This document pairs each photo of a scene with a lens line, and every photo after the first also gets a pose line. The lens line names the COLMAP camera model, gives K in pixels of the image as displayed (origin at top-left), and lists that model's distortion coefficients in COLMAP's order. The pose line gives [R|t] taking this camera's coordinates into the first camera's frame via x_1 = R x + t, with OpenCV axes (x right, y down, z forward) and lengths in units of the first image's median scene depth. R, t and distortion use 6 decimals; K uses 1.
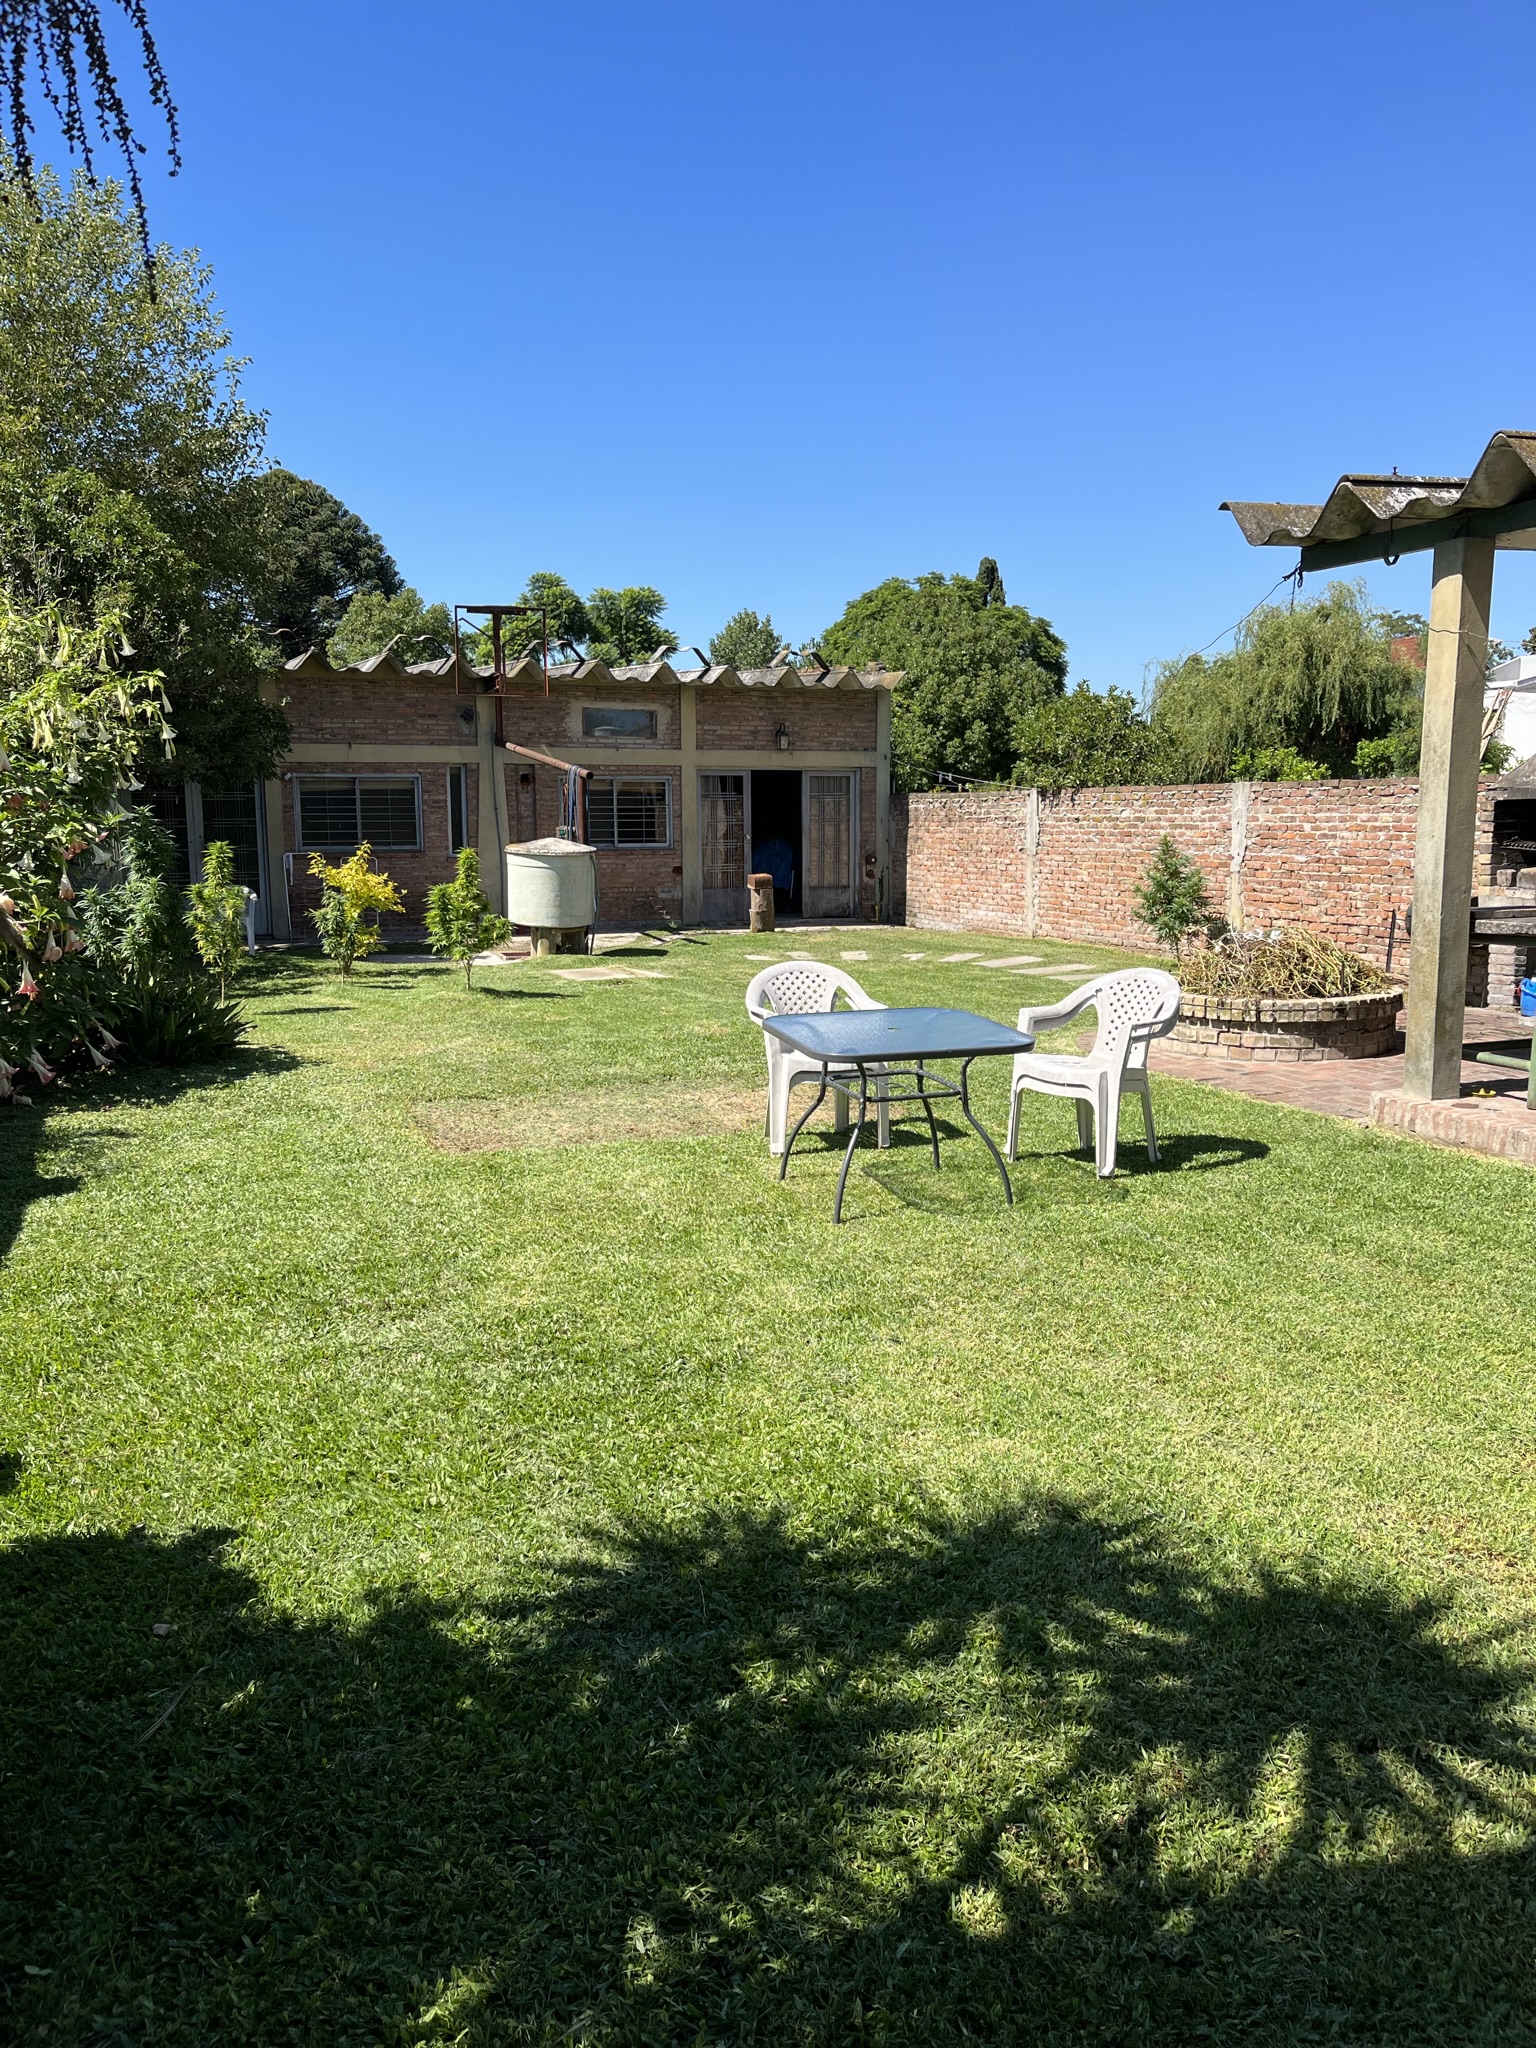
lens RADIAL K [[1549.4, 0, 764.1], [0, 1549.4, 1029.7], [0, 0, 1]] dist [0.060492, -0.072454]
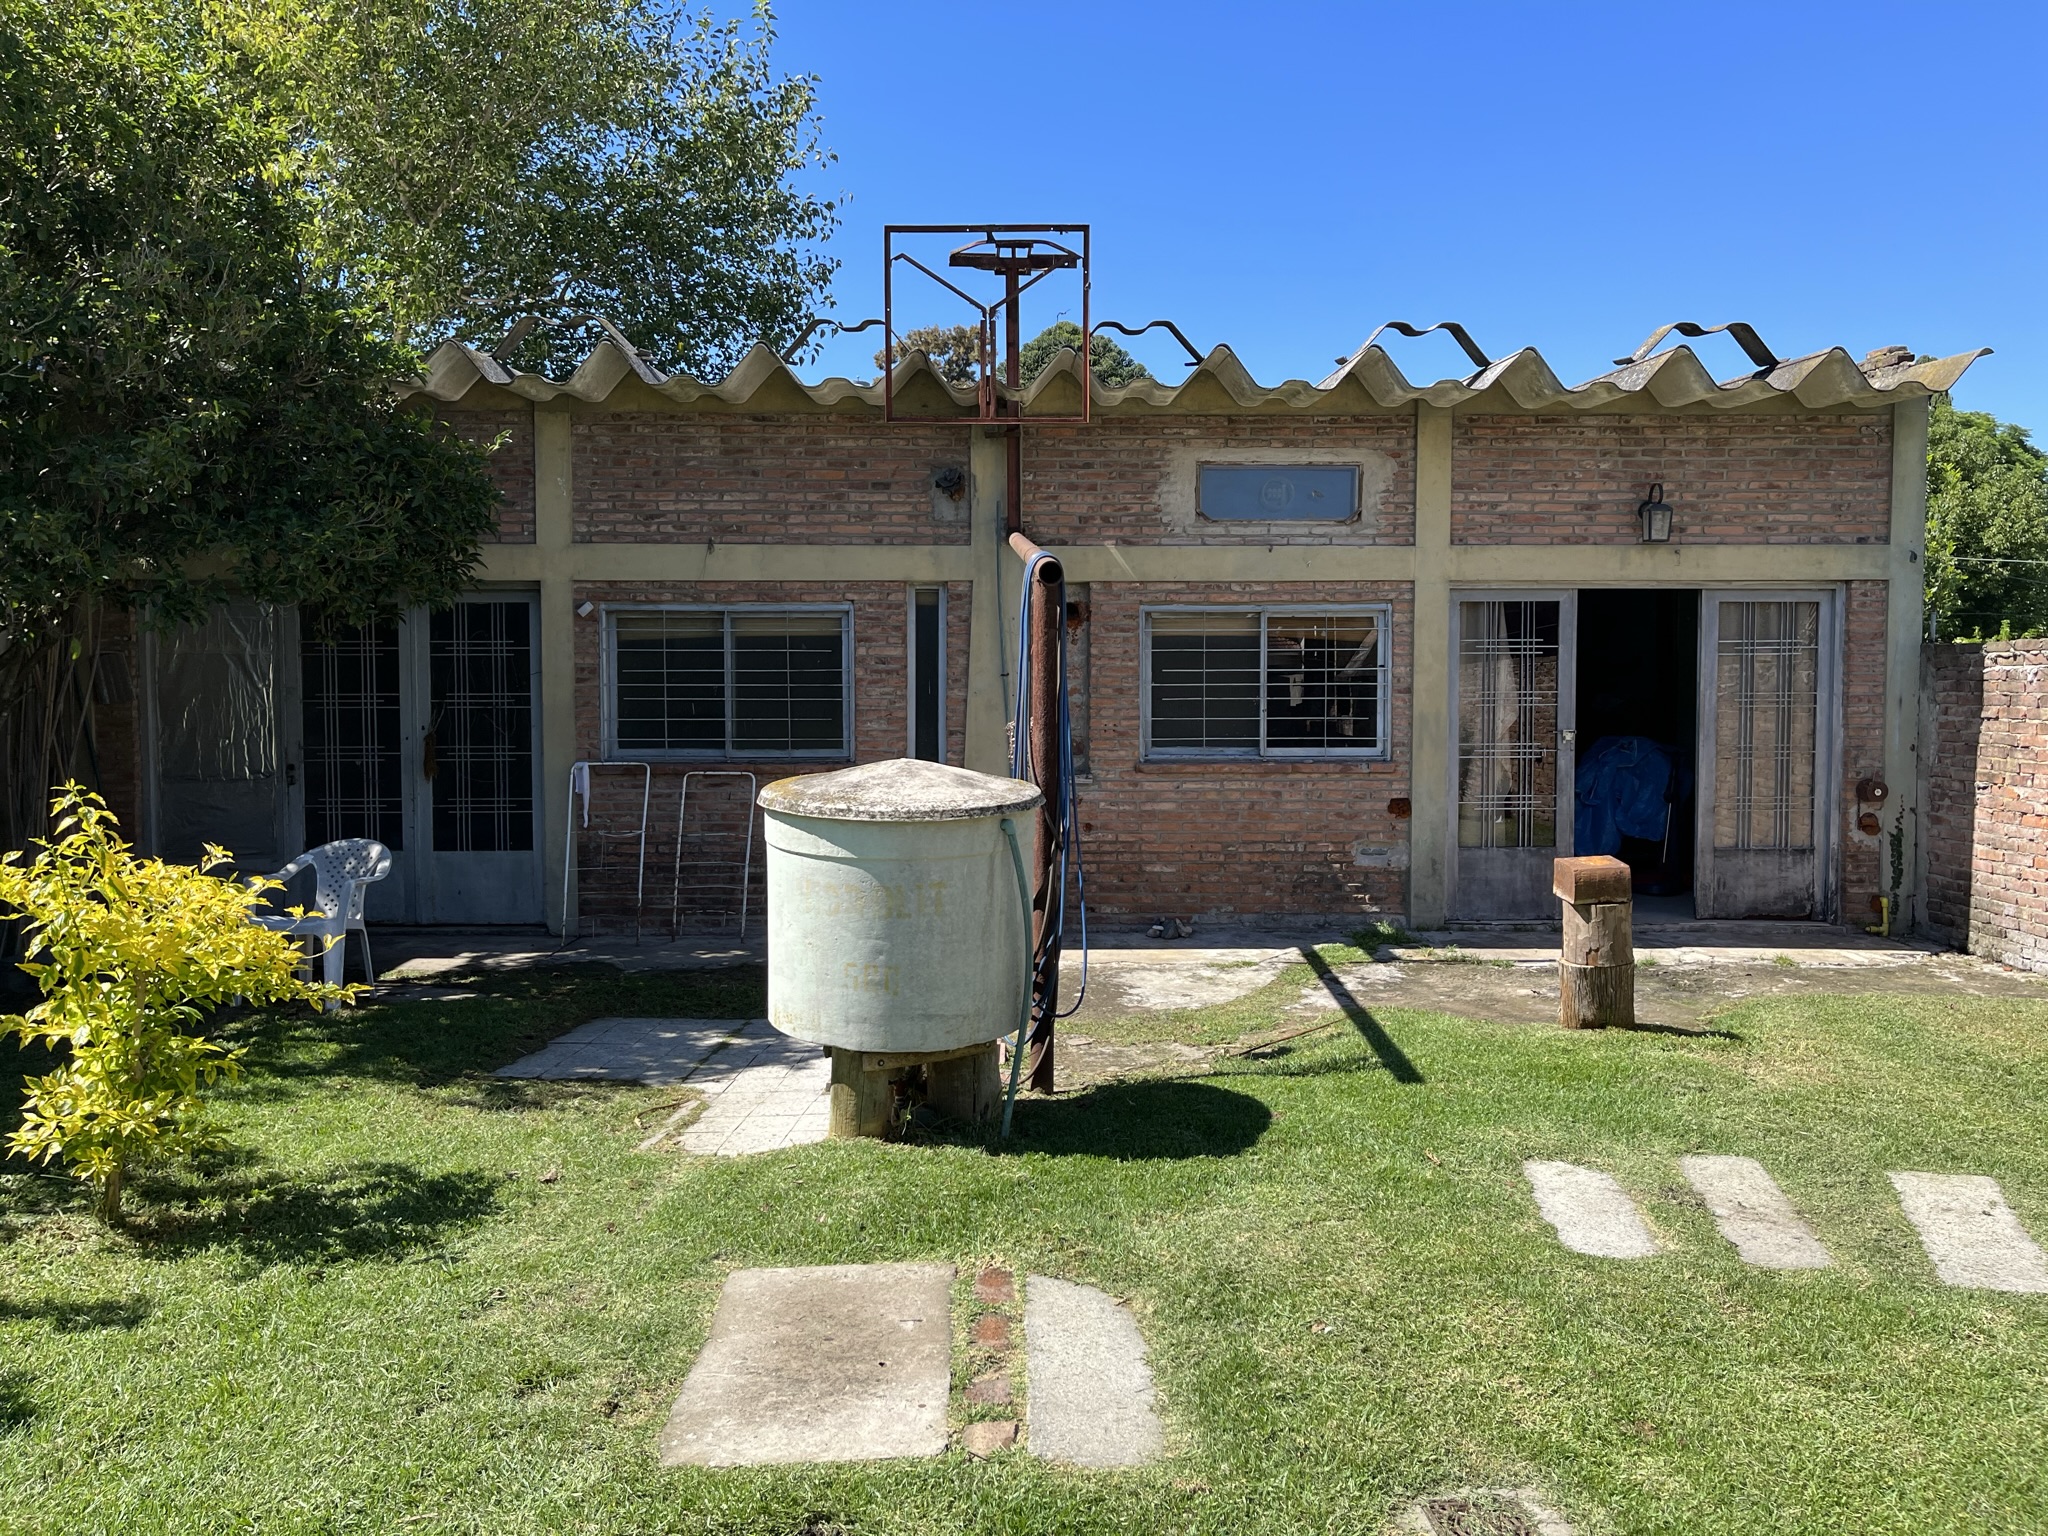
lens RADIAL K [[1549.4, 0, 1018.9], [0, 1549.4, 754.5], [0, 0, 1]] dist [0.060492, -0.072454]
pose [[0.935892, 0.019537, -0.351745, -0.000131], [-0.051835, 0.995231, -0.082638, -0.073239], [0.348453, 0.095573, 0.932441, 0.522012]]
